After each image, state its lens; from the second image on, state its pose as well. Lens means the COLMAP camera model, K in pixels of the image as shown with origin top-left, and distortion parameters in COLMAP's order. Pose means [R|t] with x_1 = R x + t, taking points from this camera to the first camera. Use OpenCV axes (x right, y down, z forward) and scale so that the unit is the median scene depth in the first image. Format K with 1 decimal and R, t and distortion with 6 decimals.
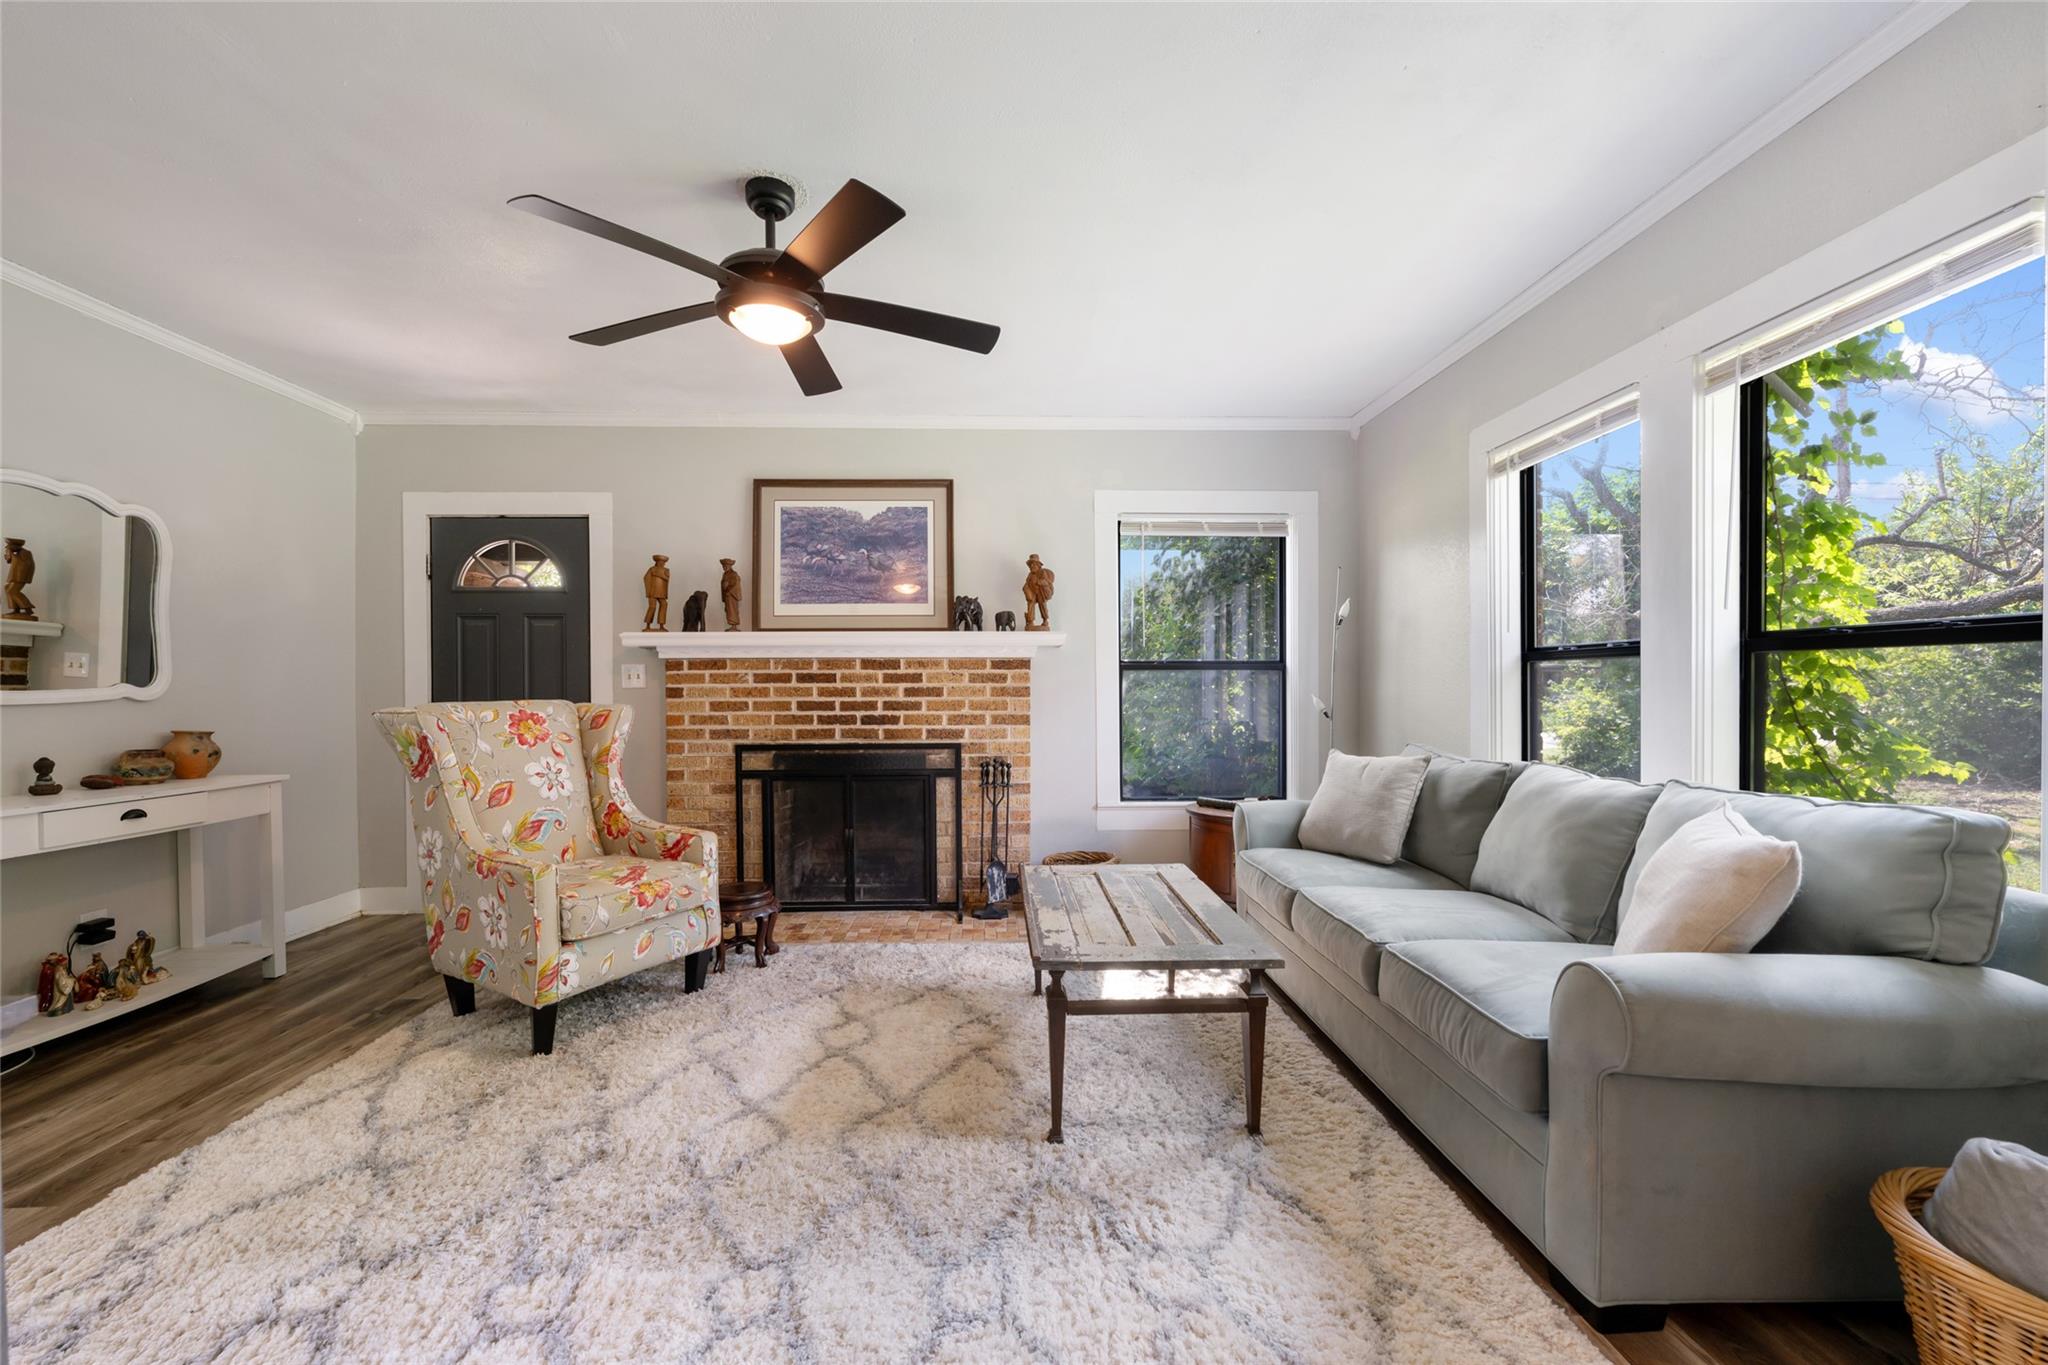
lens RADIAL K [[816.5, 0, 1014.7], [0, 816.5, 698.4], [0, 0, 1]] dist [-0.000273, -0.000051]
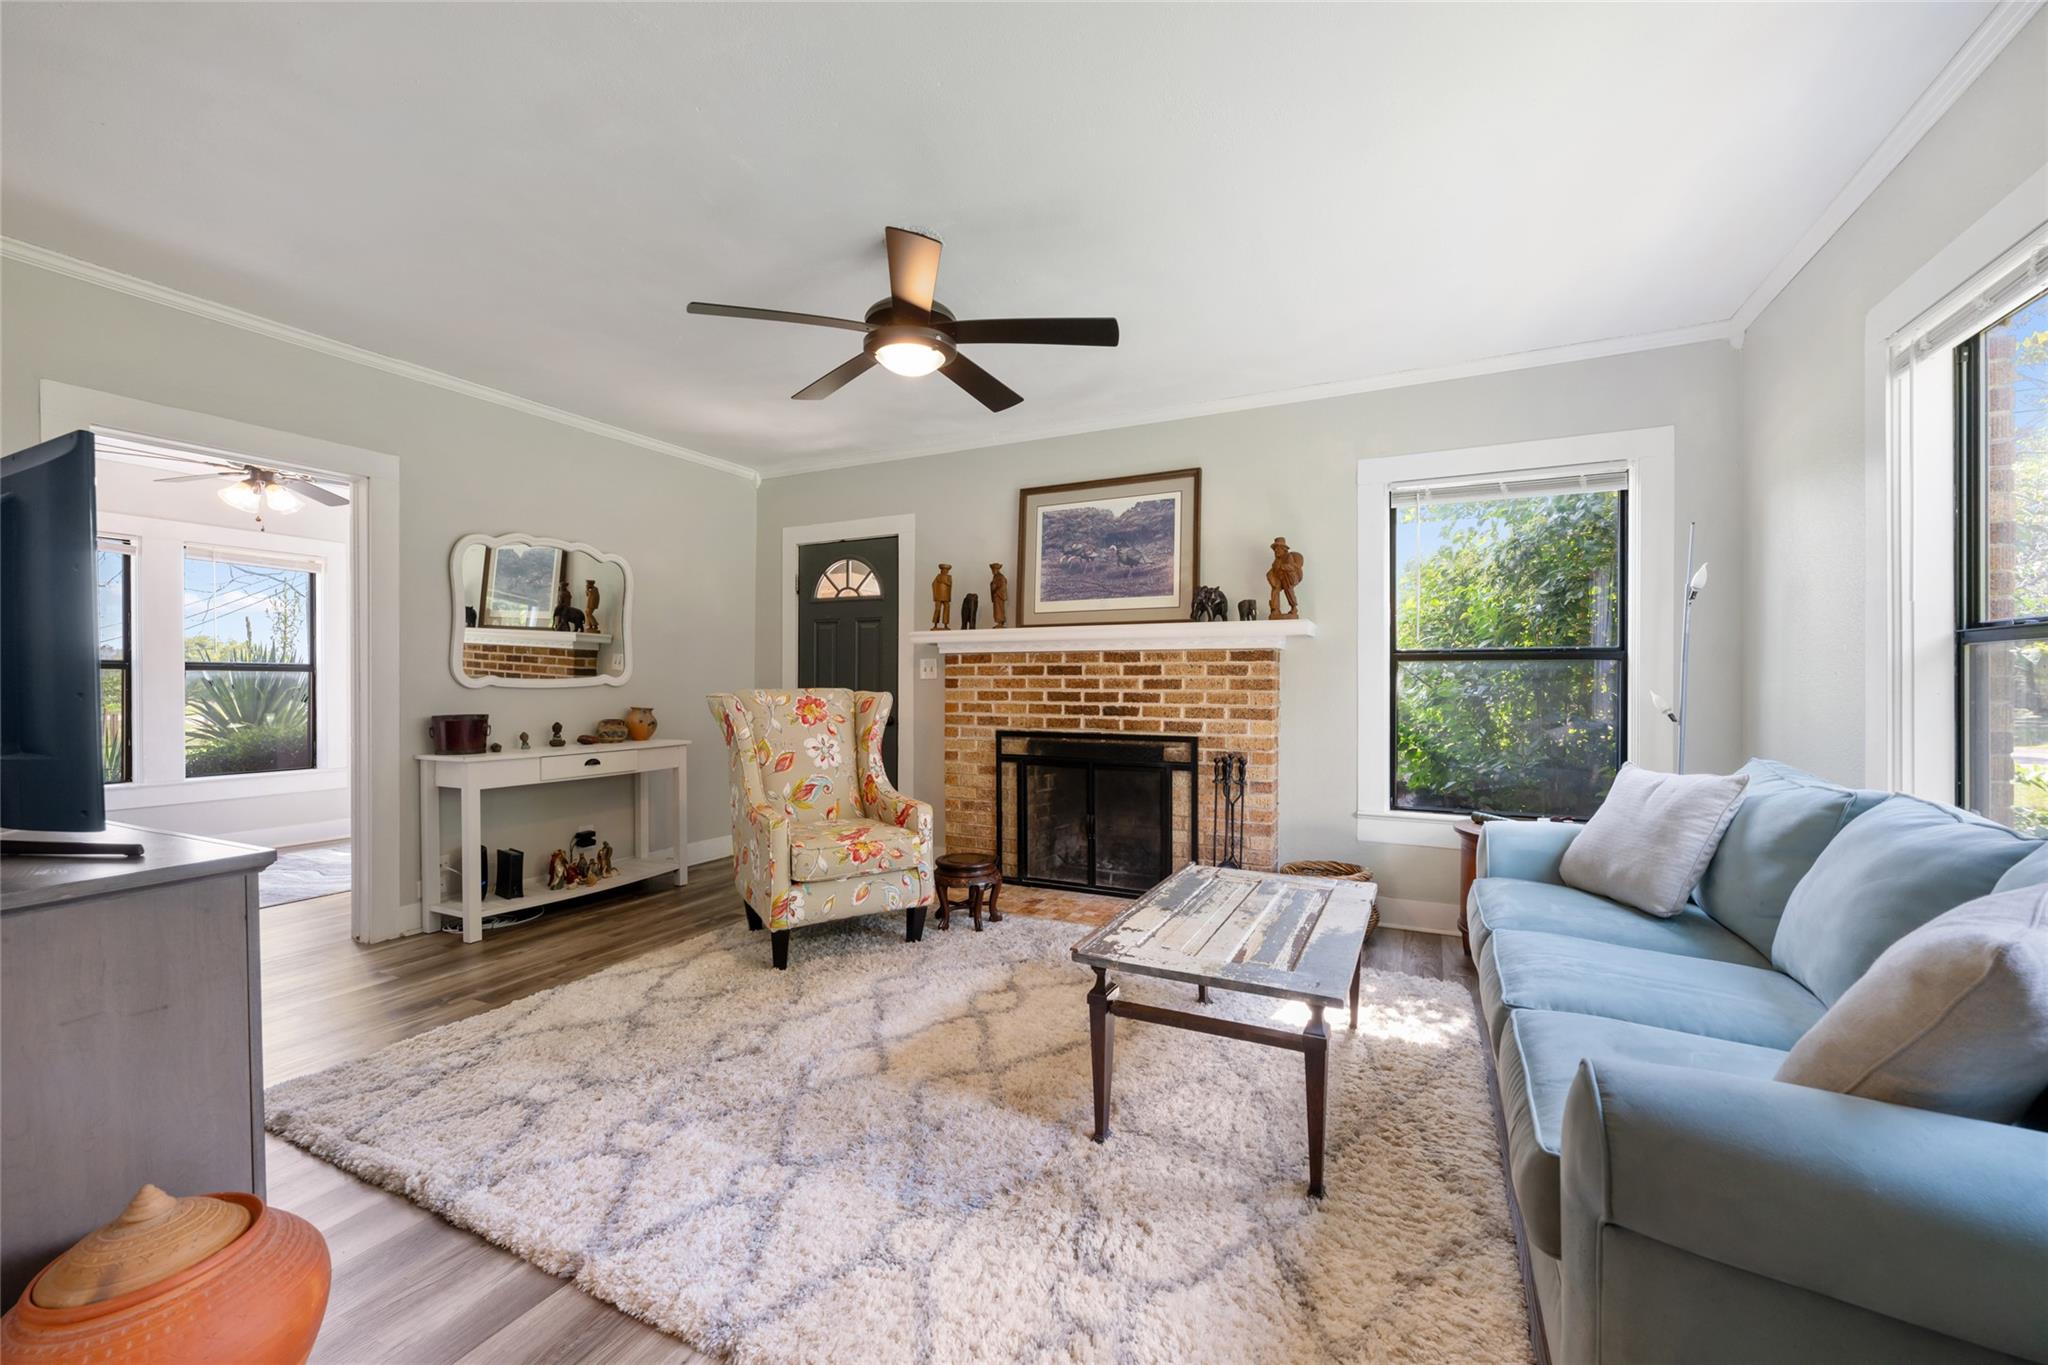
lens RADIAL K [[813.0, 0, 1021.0], [0, 813.0, 684.9], [0, 0, 1]] dist [-0.000872, 0.000164]
pose [[0.878824, 0.007253, -0.477091, 0.212195], [-0.010915, 0.999928, -0.004903, -0.000241], [0.477021, 0.009516, 0.878840, 0.044163]]
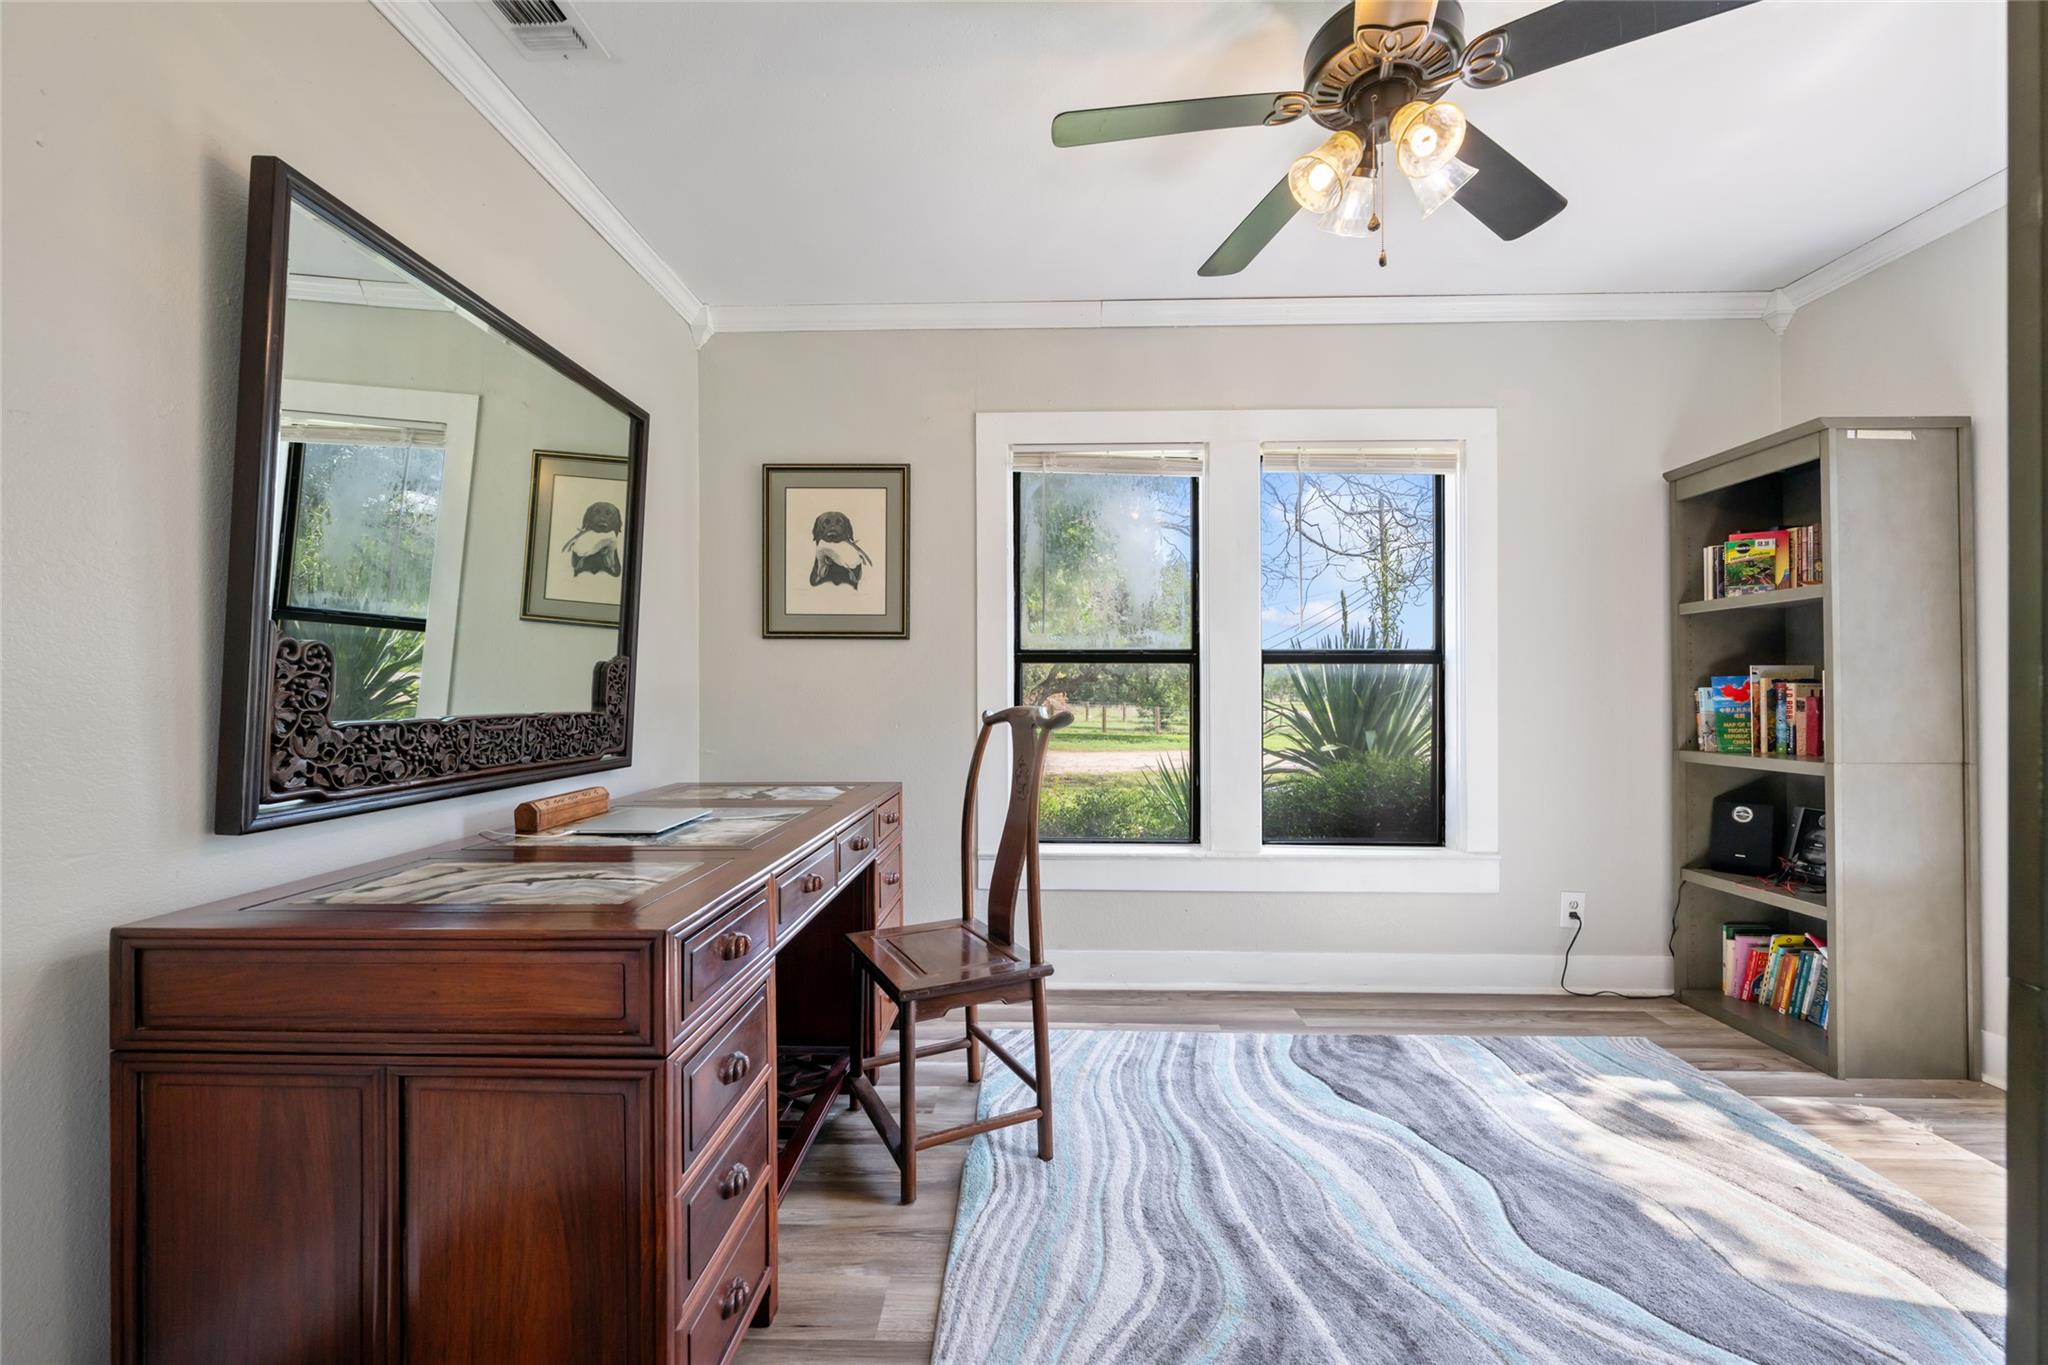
lens RADIAL K [[813.0, 0, 1021.0], [0, 813.0, 684.9], [0, 0, 1]] dist [-0.000872, 0.000164]
pose [[-0.060938, 0.006815, -0.998118, -0.795963], [-0.010422, 0.999918, 0.007464, 0.001492], [0.998087, 0.010857, -0.060862, 0.365863]]
